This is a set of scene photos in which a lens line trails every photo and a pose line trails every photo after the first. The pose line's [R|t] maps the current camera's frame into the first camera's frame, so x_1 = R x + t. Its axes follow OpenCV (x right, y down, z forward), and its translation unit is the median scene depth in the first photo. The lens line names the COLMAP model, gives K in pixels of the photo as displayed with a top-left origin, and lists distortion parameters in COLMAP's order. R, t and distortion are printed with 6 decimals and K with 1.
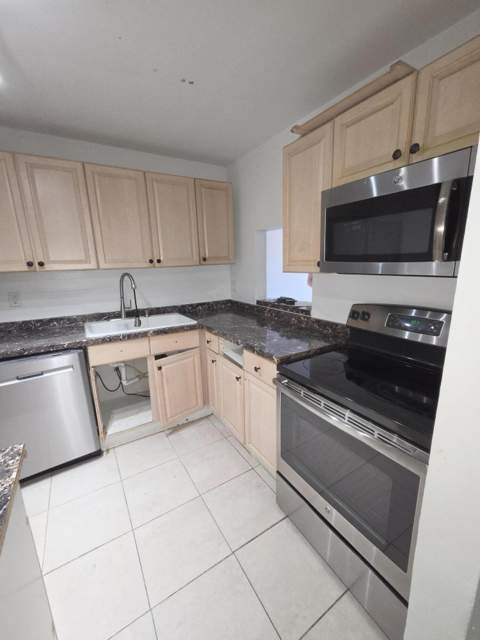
lens RADIAL K [[262.3, 0, 240.1], [0, 262.3, 320.1], [0, 0, 1]] dist [0.000585, -0.000081]
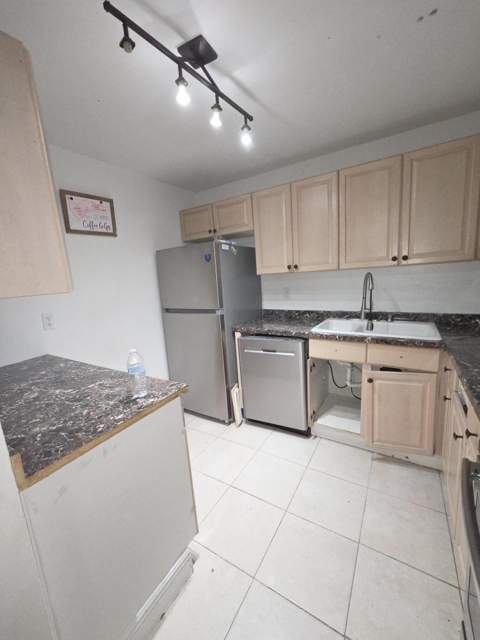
lens RADIAL K [[262.3, 0, 241.5], [0, 262.3, 320.0], [0, 0, 1]] dist [0.000585, -0.000081]
pose [[0.452214, 0.147979, -0.879548, 0.231447], [-0.140119, 0.985682, 0.093794, -0.037537], [0.880835, 0.080826, 0.466474, 0.175939]]
